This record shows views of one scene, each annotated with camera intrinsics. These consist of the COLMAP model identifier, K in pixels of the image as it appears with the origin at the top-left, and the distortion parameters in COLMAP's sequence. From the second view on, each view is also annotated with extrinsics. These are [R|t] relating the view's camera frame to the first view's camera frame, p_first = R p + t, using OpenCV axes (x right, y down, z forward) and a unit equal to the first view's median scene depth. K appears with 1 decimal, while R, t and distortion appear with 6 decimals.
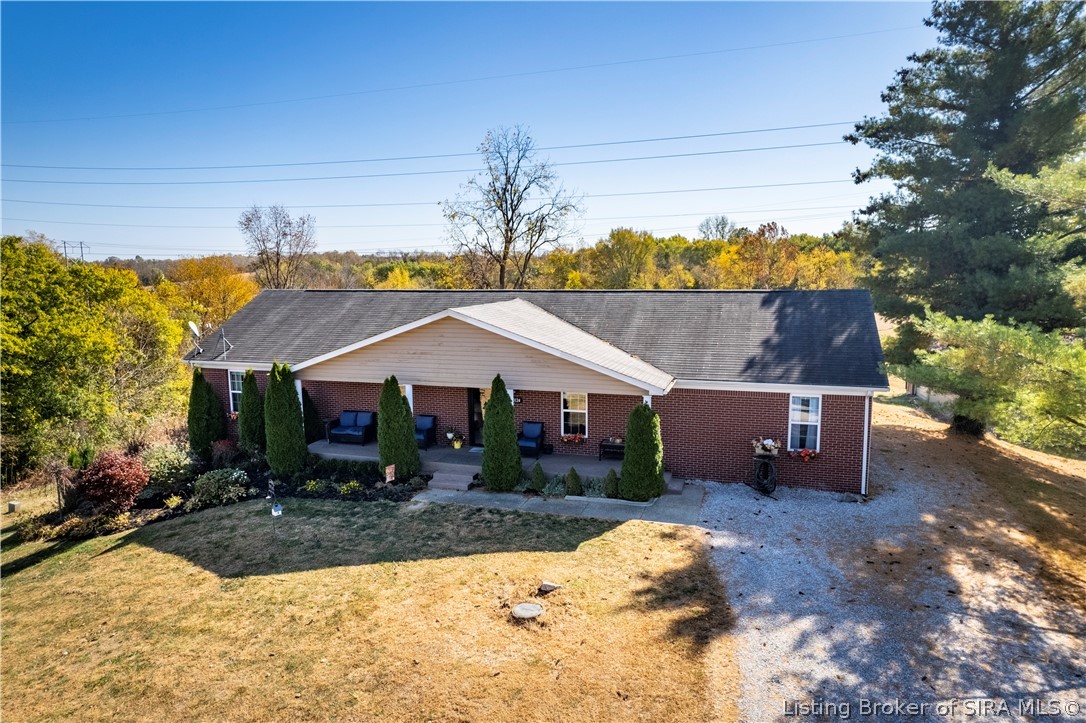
lens RADIAL K [[690.8, 0, 547.2], [0, 690.8, 375.0], [0, 0, 1]] dist [-0.074481, 0.063274]
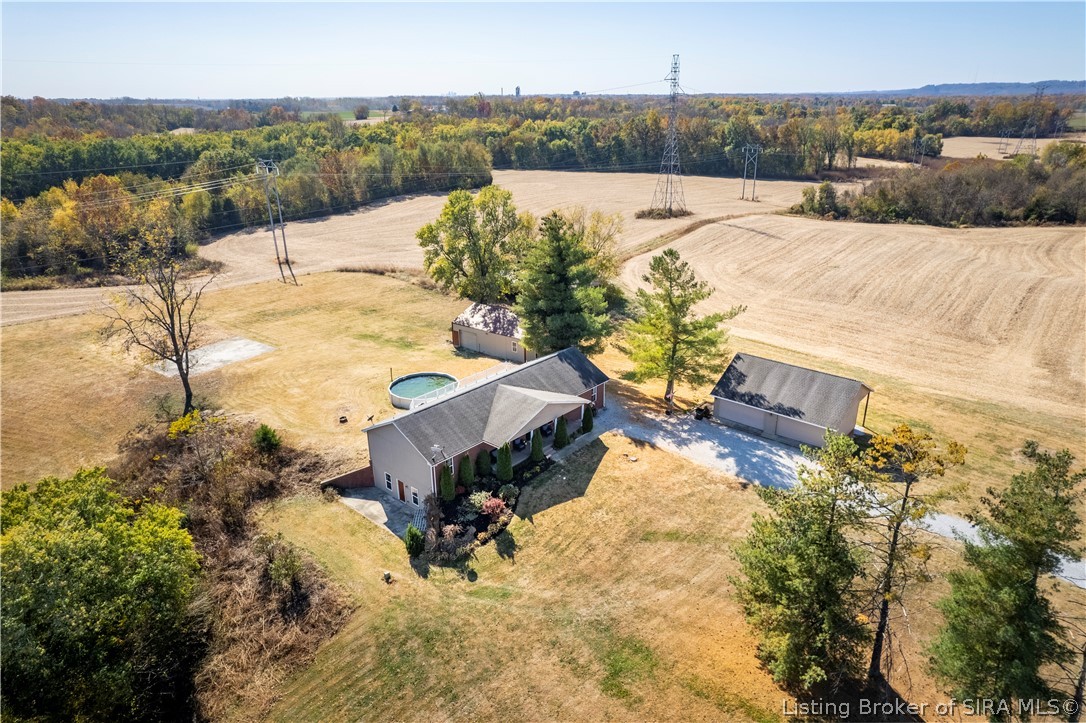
lens RADIAL K [[690.8, 0, 547.2], [0, 690.8, 375.0], [0, 0, 1]] dist [-0.074481, 0.063274]
pose [[0.399361, -0.337356, 0.852468, -2.642221], [0.138005, 0.941362, 0.307883, -1.116934], [-0.906347, -0.005311, 0.422501, -0.297313]]
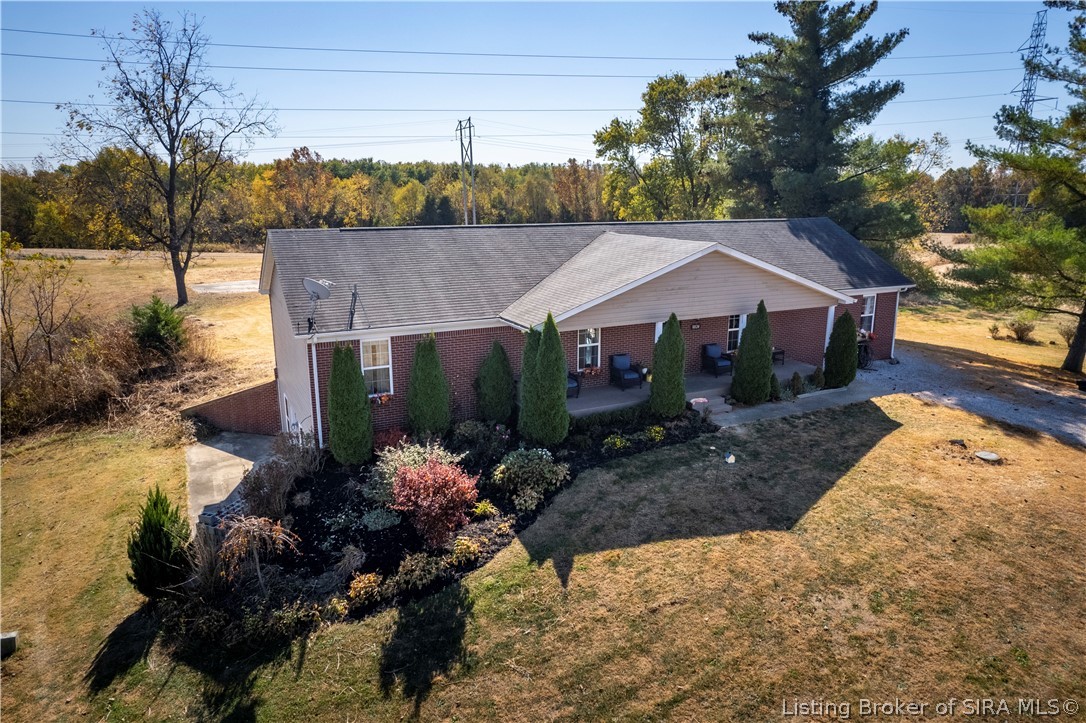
lens RADIAL K [[717.4, 0, 543.0], [0, 717.4, 361.5], [0, 0, 1]] dist [-0.081572, 0.069019]
pose [[0.721243, -0.150299, 0.676180, -1.048878], [0.098465, 0.988509, 0.114695, -0.065538], [-0.685648, -0.016143, 0.727754, 0.373982]]
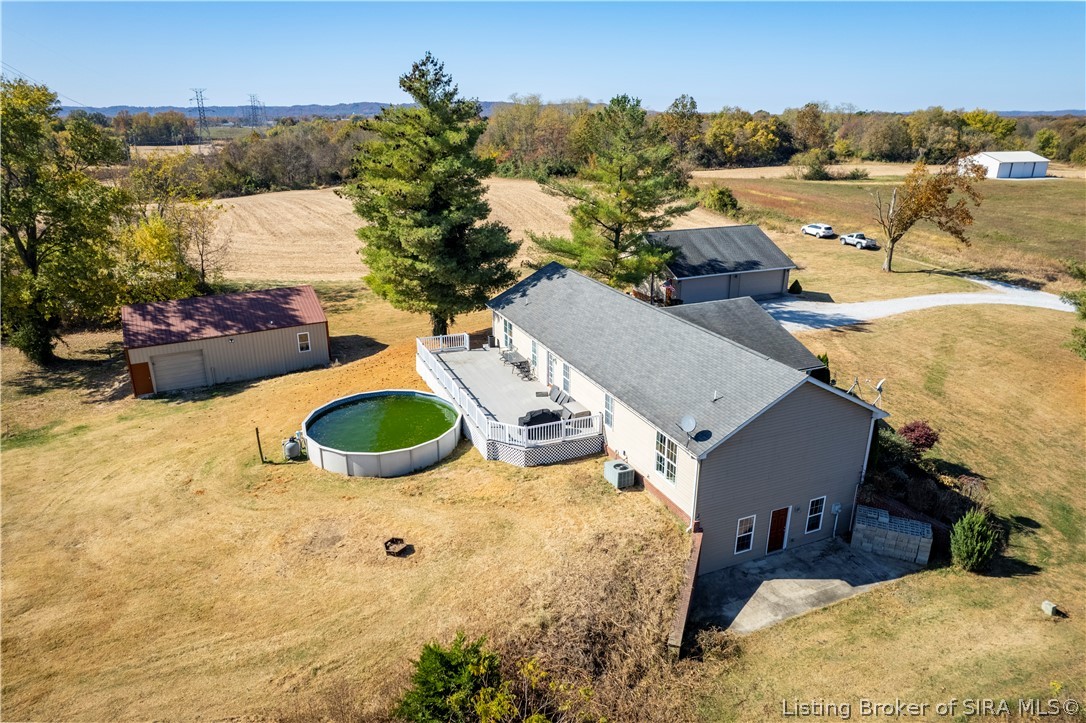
lens RADIAL K [[703.3, 0, 544.0], [0, 703.3, 371.8], [0, 0, 1]] dist [-0.086039, 0.073945]
pose [[-0.654892, -0.247281, 0.714121, -1.190147], [0.124735, 0.896622, 0.424865, -0.784108], [-0.745357, 0.367317, -0.556346, 2.492259]]
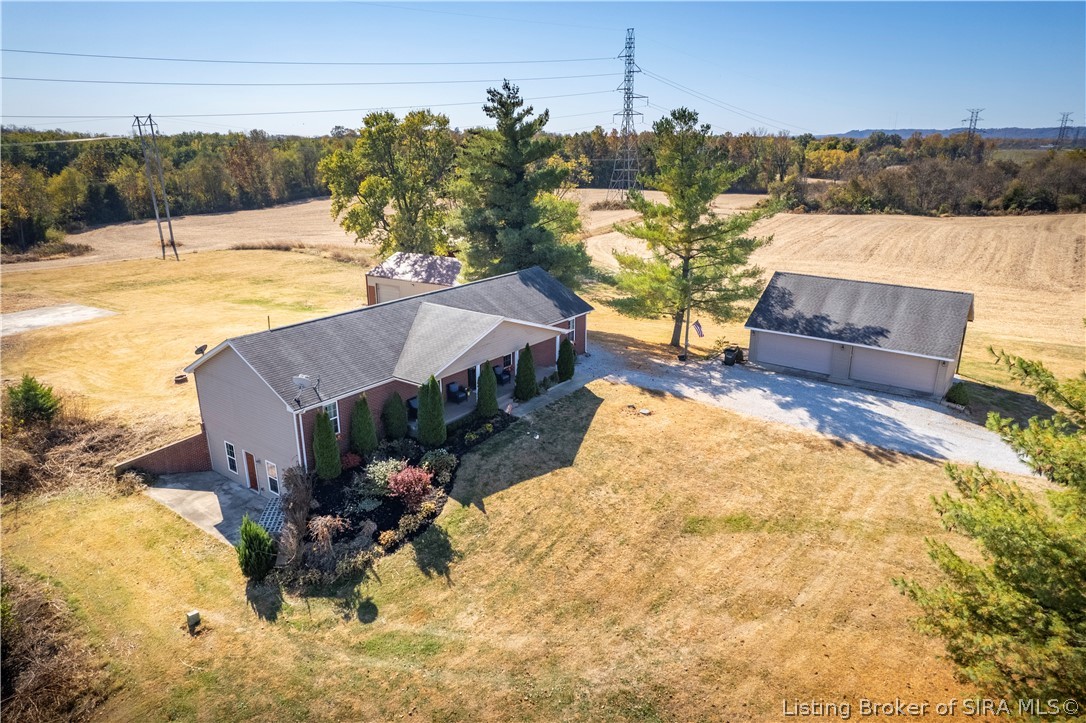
lens RADIAL K [[703.3, 0, 544.0], [0, 703.3, 371.8], [0, 0, 1]] dist [-0.086039, 0.073945]
pose [[0.326466, -0.286959, 0.900597, -1.787443], [0.141363, 0.956909, 0.253658, -0.401104], [-0.934578, 0.044501, 0.352963, 0.223388]]
